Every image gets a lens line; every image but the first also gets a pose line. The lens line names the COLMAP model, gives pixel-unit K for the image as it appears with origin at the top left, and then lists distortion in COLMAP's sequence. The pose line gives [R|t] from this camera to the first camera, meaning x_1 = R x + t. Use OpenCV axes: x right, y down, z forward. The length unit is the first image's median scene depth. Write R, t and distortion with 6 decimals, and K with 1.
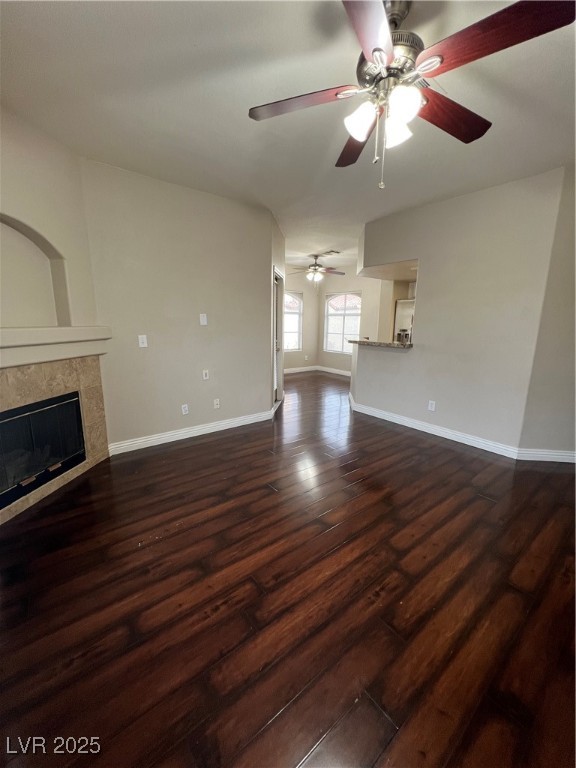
lens RADIAL K [[310.2, 0, 288.0], [0, 310.2, 384.0], [0, 0, 1]] dist [0.000943, 0.000046]
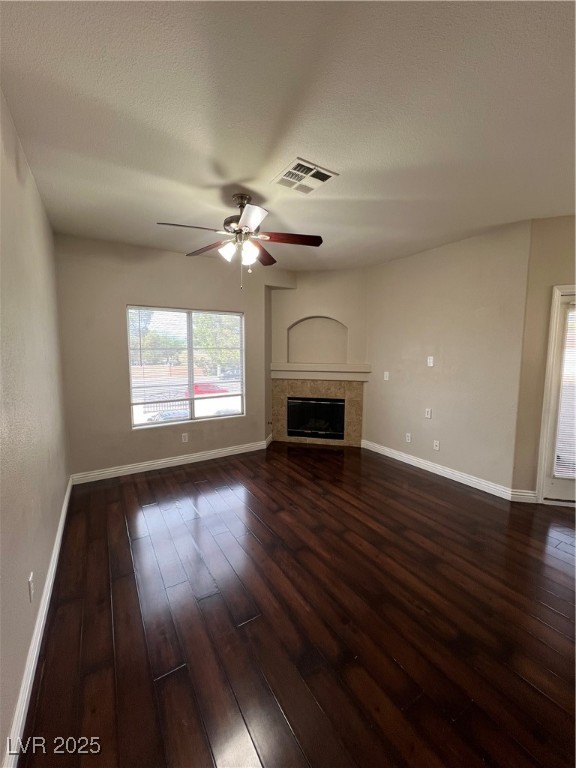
lens RADIAL K [[310.2, 0, 288.0], [0, 310.2, 384.0], [0, 0, 1]] dist [0.000943, 0.000046]
pose [[-0.126542, 0.089689, -0.987898, 1.066370], [-0.204631, 0.972123, 0.114468, -0.192090], [0.970625, 0.216640, -0.104661, 0.811873]]
